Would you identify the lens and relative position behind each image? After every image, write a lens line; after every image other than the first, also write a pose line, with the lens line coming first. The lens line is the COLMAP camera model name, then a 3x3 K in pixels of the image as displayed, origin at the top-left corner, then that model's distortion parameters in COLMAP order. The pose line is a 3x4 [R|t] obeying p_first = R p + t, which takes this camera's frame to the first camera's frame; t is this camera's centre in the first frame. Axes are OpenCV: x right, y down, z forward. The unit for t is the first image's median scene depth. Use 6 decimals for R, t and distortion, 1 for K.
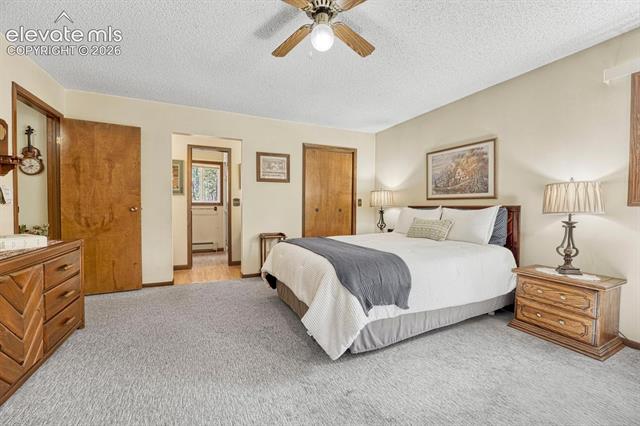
lens RADIAL K [[260.7, 0, 322.9], [0, 260.7, 211.3], [0, 0, 1]] dist [-0.024564, 0.001581]
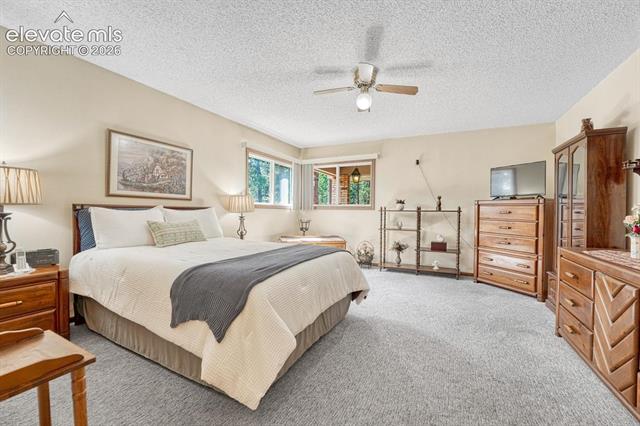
lens RADIAL K [[260.7, 0, 314.7], [0, 260.7, 213.6], [0, 0, 1]] dist [-0.024564, 0.001581]
pose [[-0.592862, -0.025430, 0.804902, -0.560438], [-0.005717, 0.999609, 0.027371, -0.022431], [-0.805284, 0.011626, -0.592776, 1.114955]]
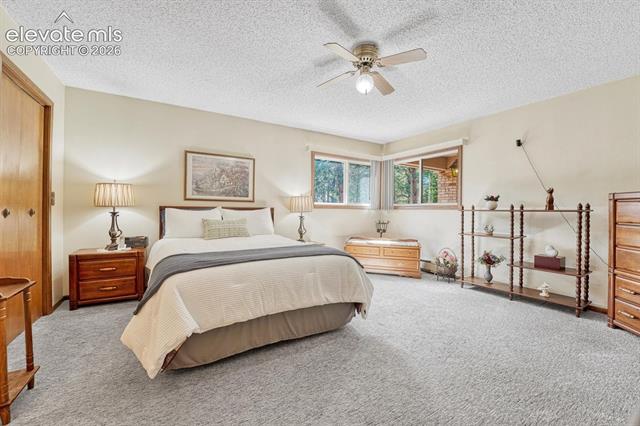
lens RADIAL K [[260.7, 0, 316.0], [0, 260.7, 210.9], [0, 0, 1]] dist [-0.024564, 0.001581]
pose [[-0.094219, -0.013833, 0.995455, -0.676191], [0.004414, 0.999888, 0.014312, -0.018294], [-0.995542, 0.005743, -0.094148, 0.712262]]
